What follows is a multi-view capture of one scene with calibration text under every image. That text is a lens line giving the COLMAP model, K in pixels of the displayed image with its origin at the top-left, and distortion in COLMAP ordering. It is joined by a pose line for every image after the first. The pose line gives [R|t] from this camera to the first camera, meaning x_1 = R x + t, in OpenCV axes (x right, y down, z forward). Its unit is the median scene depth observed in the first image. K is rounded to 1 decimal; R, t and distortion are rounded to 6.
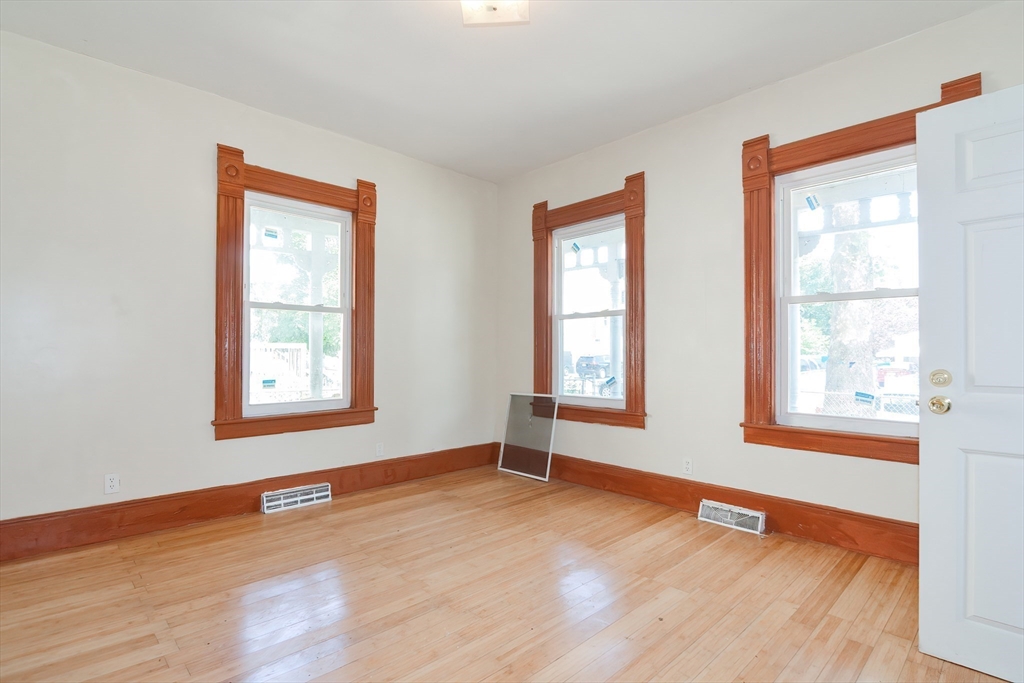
lens RADIAL K [[499.8, 0, 514.4], [0, 499.8, 336.0], [0, 0, 1]] dist [-0.002168, -0.001416]
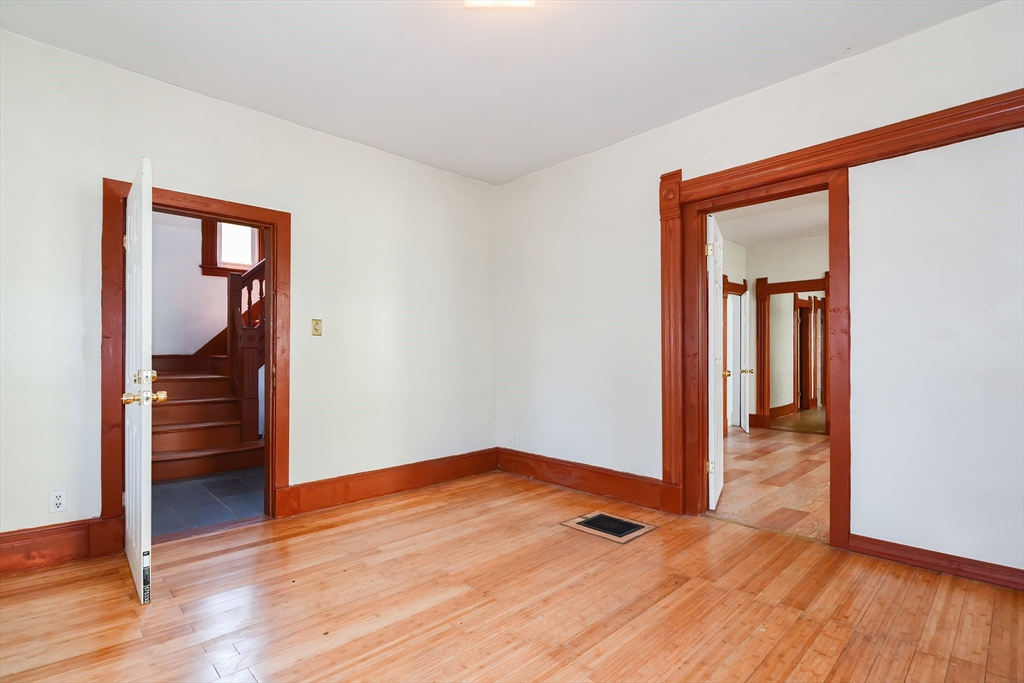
lens RADIAL K [[499.8, 0, 514.4], [0, 499.8, 336.0], [0, 0, 1]] dist [-0.002168, -0.001416]
pose [[-0.999993, -0.000173, -0.003786, -0.068201], [-0.000004, 0.999002, -0.044667, 0.034692], [0.003790, -0.044667, -0.998995, 1.976596]]
